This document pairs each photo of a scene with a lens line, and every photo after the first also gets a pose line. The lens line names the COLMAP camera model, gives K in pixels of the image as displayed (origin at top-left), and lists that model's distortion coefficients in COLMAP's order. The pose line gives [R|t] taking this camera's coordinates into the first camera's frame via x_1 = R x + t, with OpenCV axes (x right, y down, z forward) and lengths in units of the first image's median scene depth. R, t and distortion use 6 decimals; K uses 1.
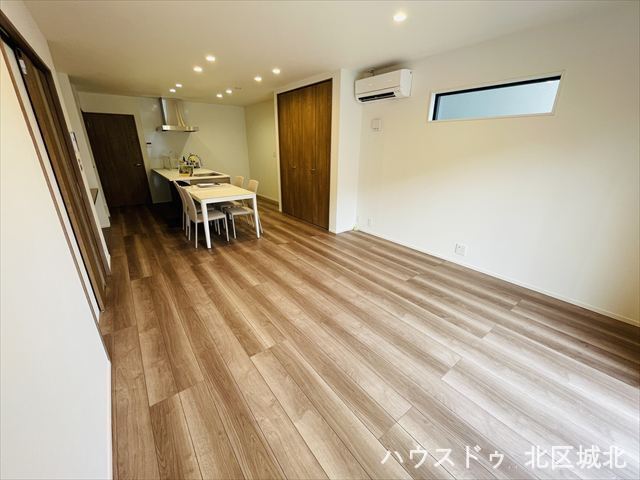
lens RADIAL K [[258.7, 0, 322.2], [0, 258.7, 240.3], [0, 0, 1]] dist [-0.000815, -0.000380]
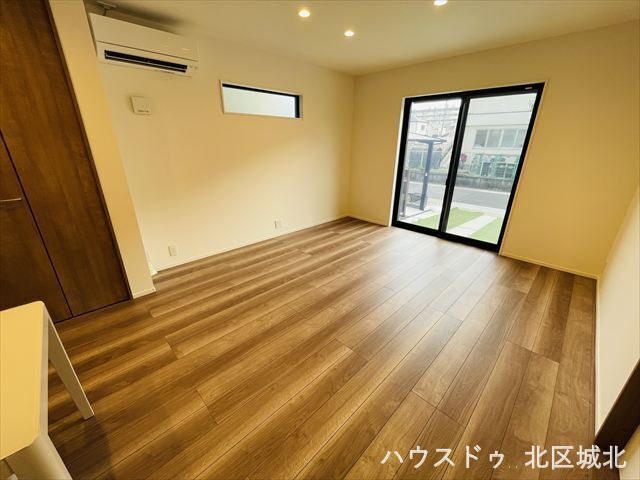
lens RADIAL K [[258.7, 0, 321.8], [0, 258.7, 235.1], [0, 0, 1]] dist [-0.000815, -0.000380]
pose [[-0.124820, -0.341507, 0.931554, -0.679653], [0.335730, 0.868975, 0.363550, -0.306988], [-0.933652, 0.358129, 0.006189, 0.853389]]
